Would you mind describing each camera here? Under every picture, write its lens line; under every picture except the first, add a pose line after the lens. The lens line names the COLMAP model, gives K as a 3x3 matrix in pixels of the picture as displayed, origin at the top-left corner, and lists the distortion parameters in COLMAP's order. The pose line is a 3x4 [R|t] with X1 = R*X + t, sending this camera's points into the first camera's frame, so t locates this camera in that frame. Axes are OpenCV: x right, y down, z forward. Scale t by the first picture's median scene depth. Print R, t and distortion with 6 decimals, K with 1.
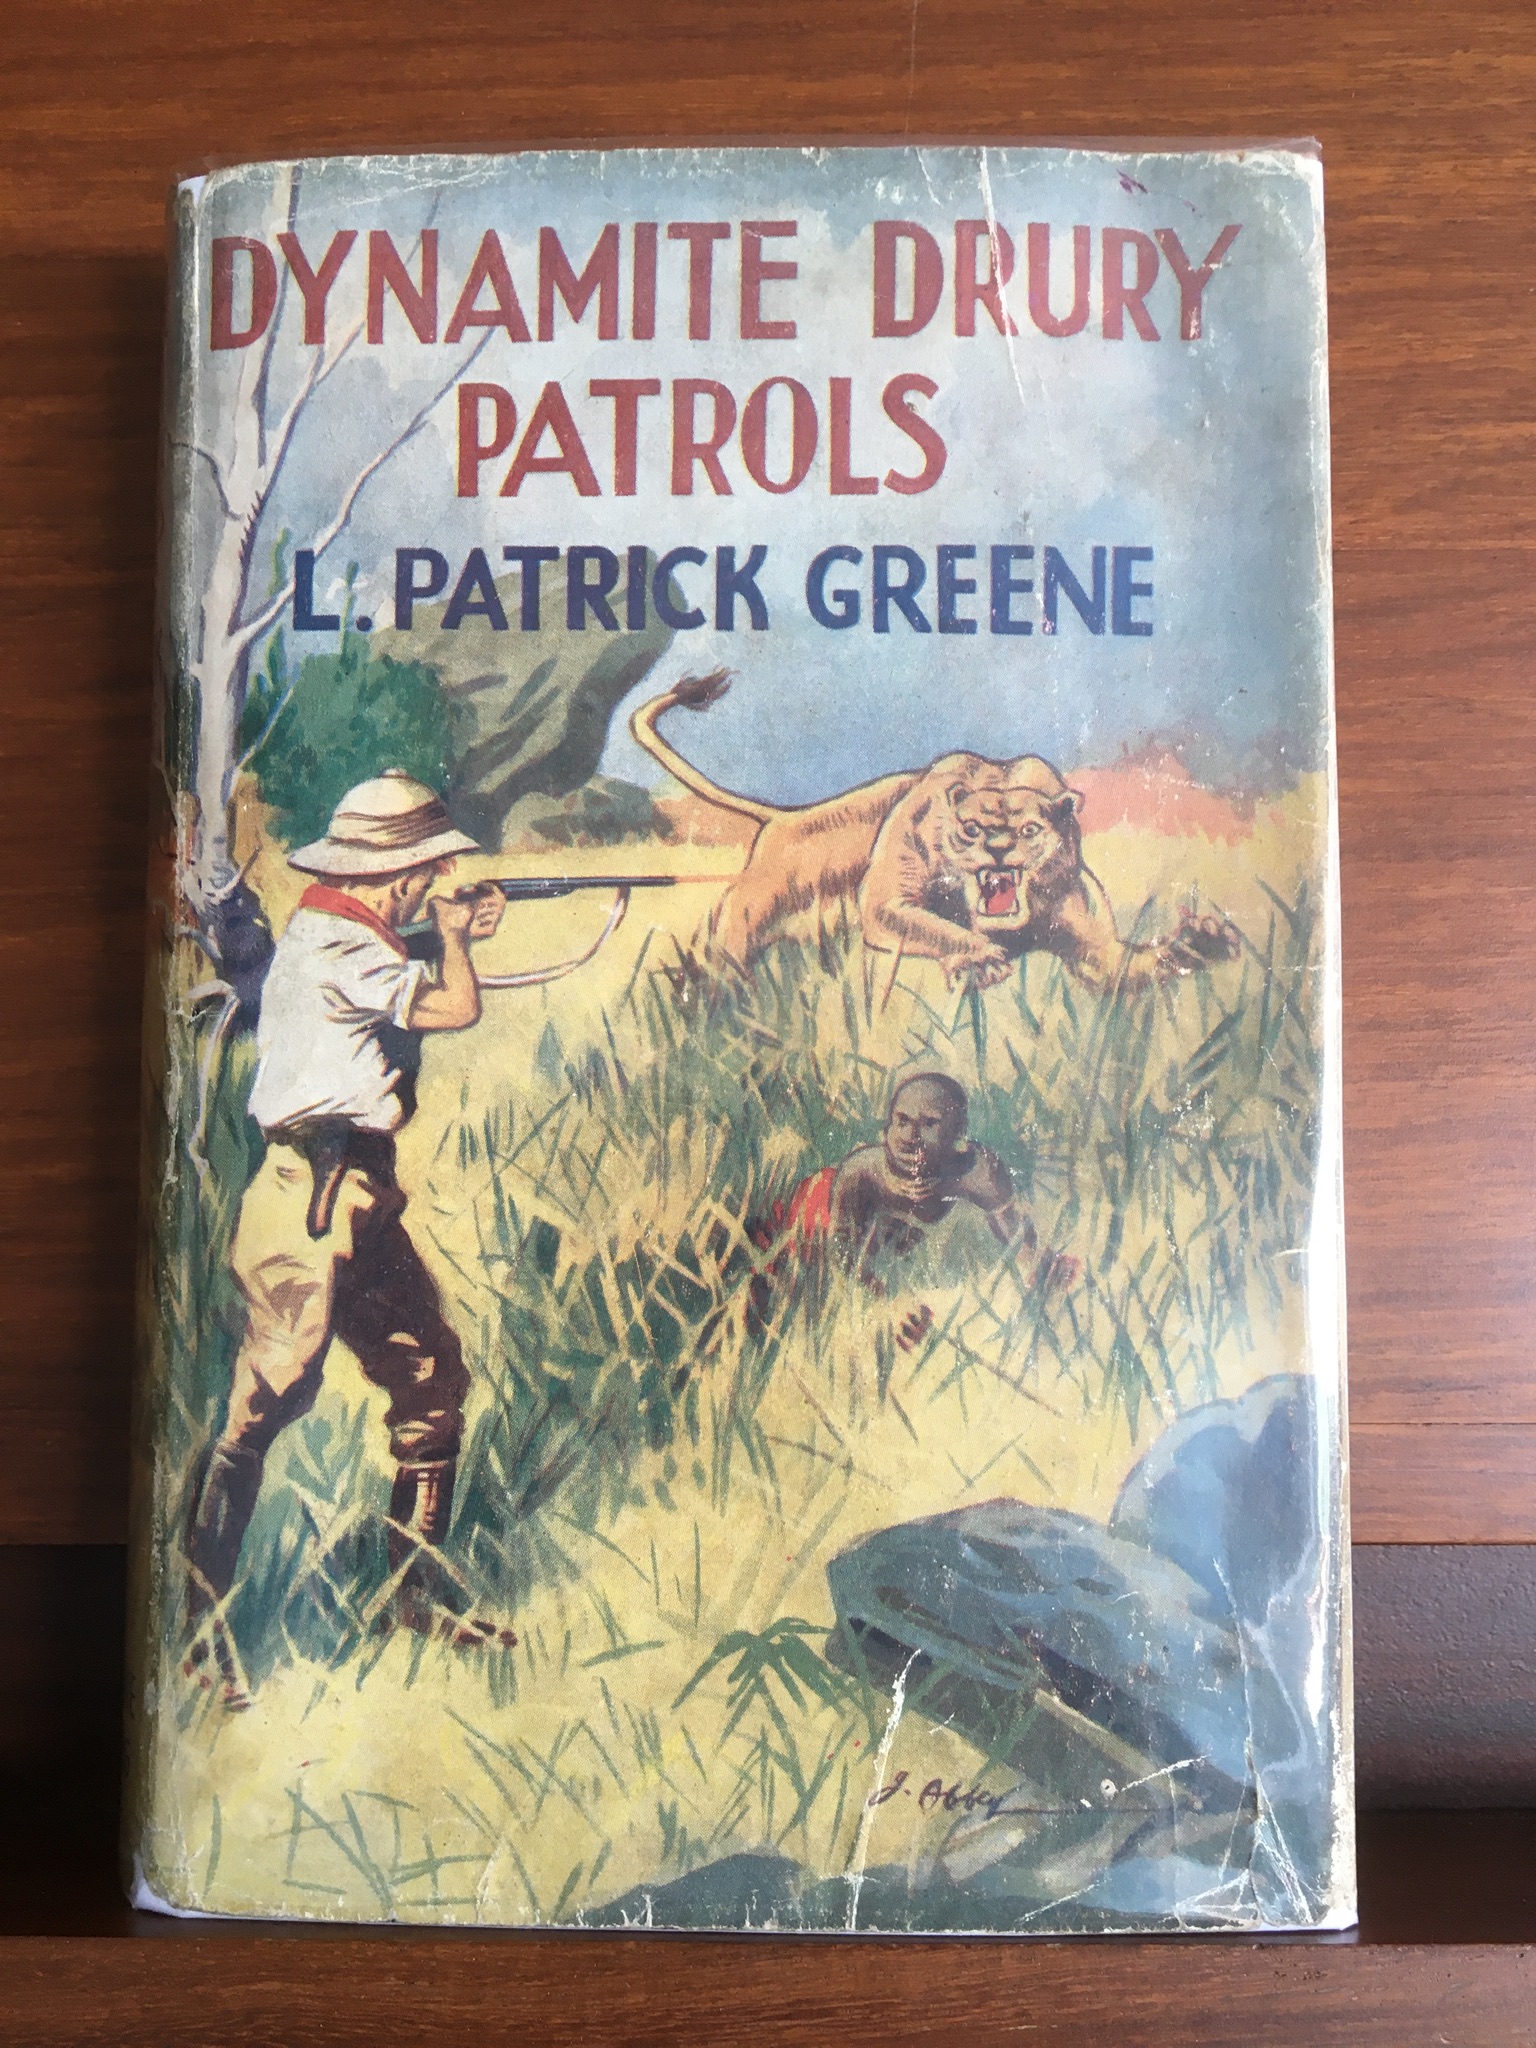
lens RADIAL K [[1737.4, 0, 764.0], [0, 1737.4, 1011.0], [0, 0, 1]] dist [0.019414, -0.055683]
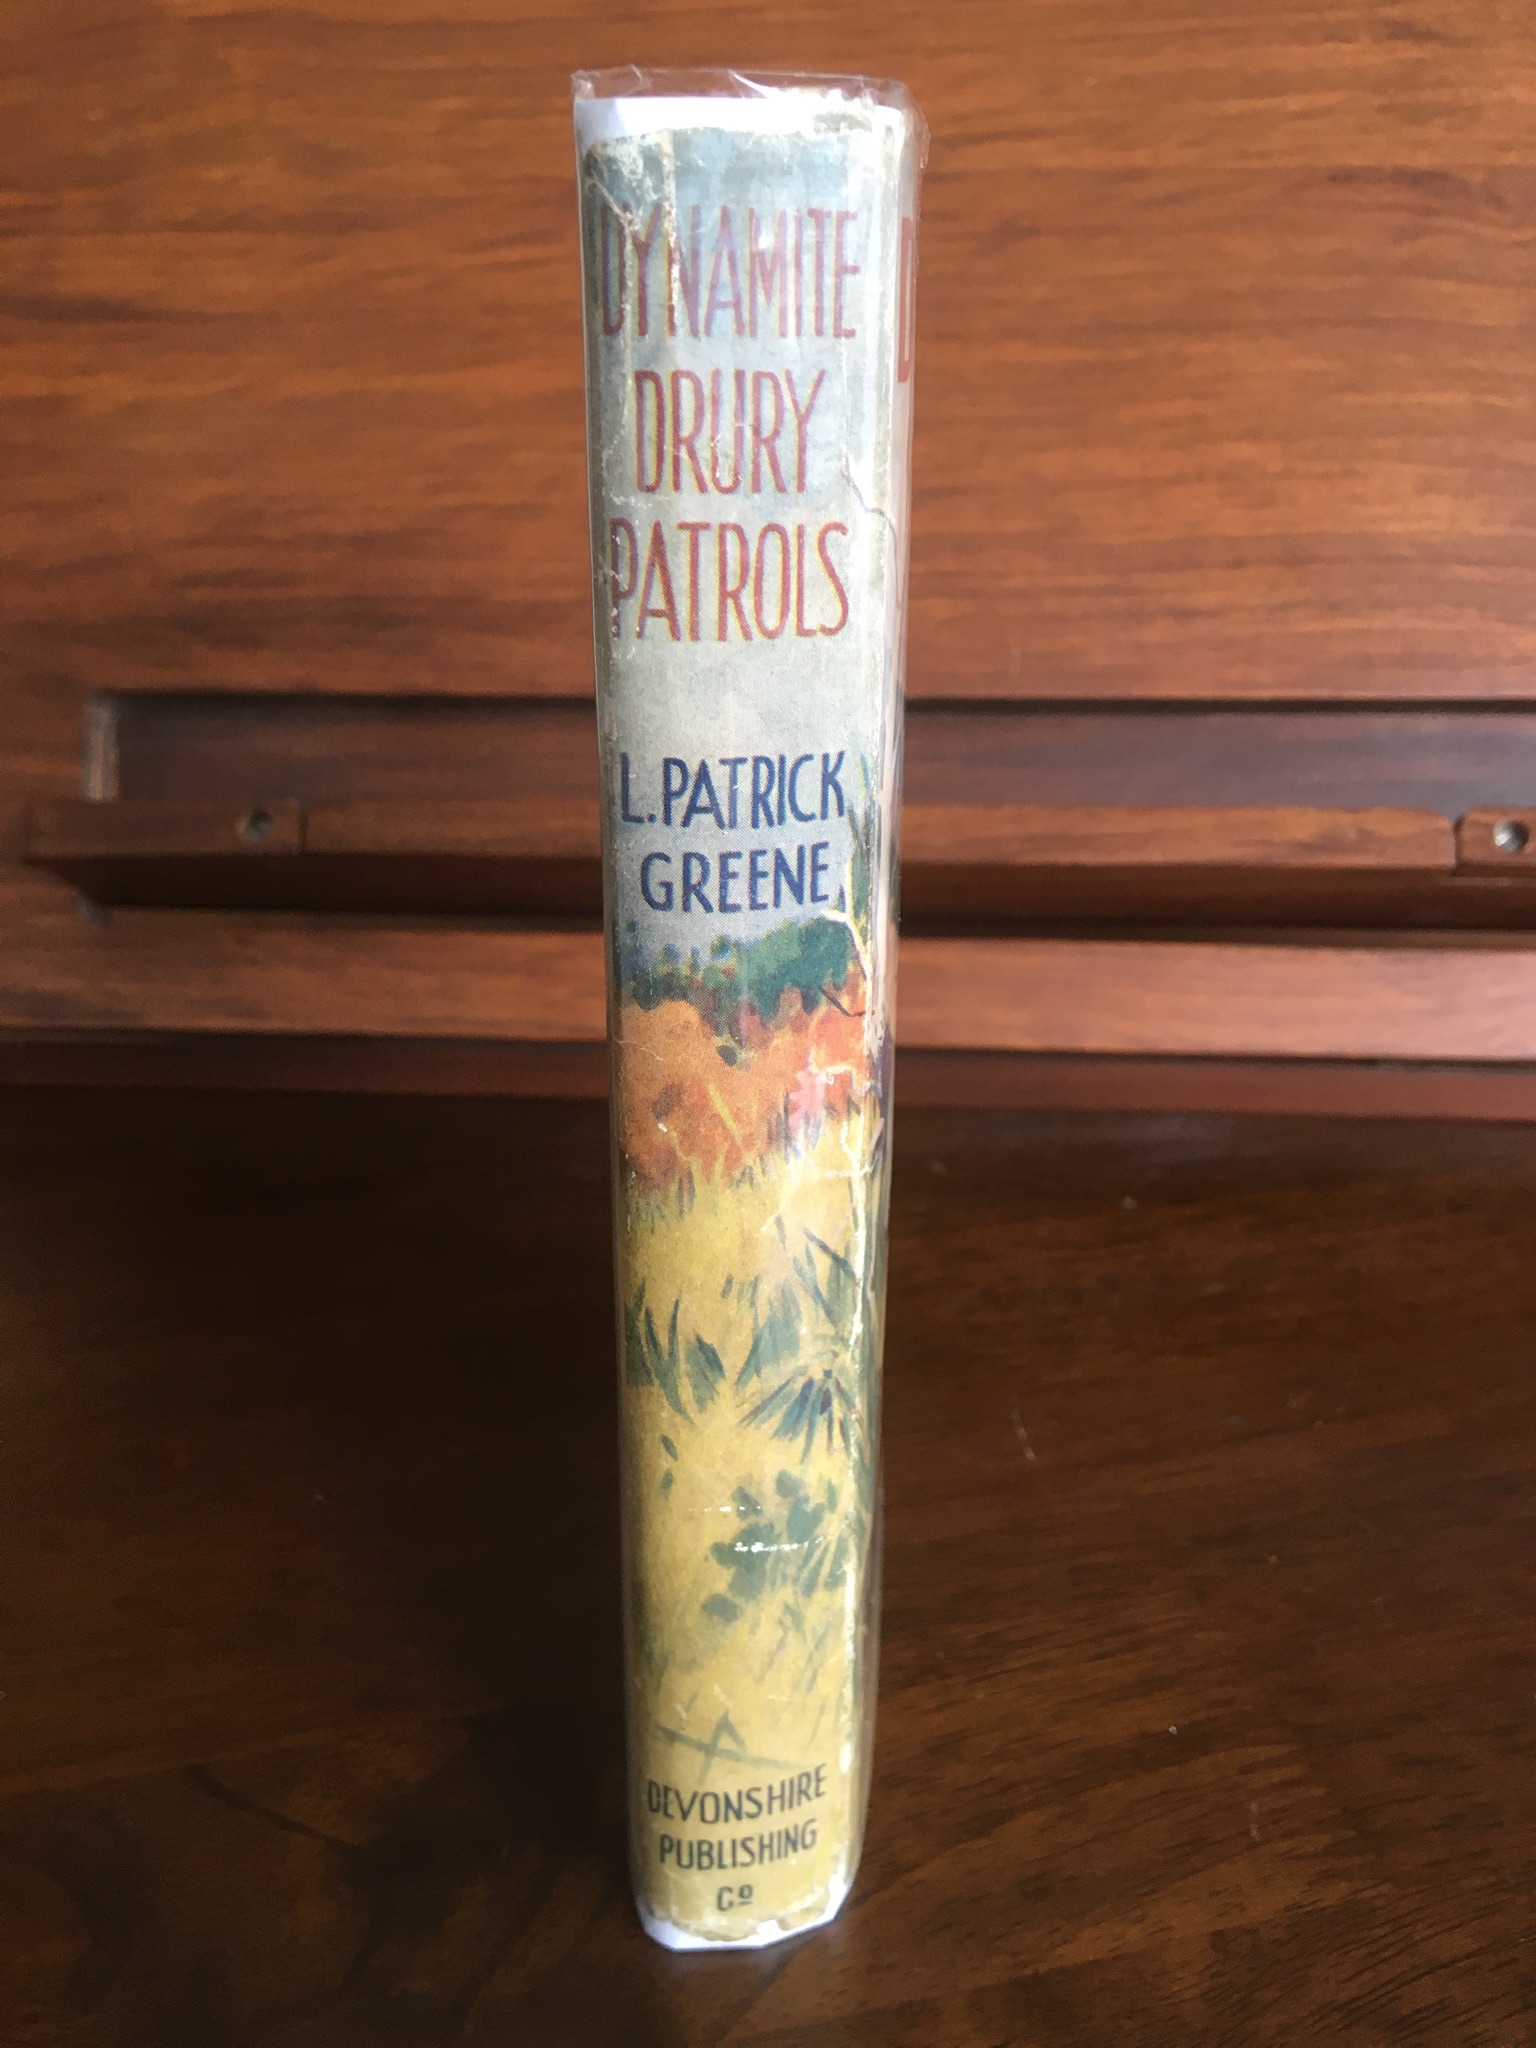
lens RADIAL K [[1917.4, 0, 760.1], [0, 1917.4, 1039.5], [0, 0, 1]] dist [0.006325, -0.061374]
pose [[0.997681, 0.016511, -0.066031, 0.072185], [-0.017910, 0.999626, -0.020649, 0.700032], [0.065666, 0.021784, 0.997604, -1.013318]]
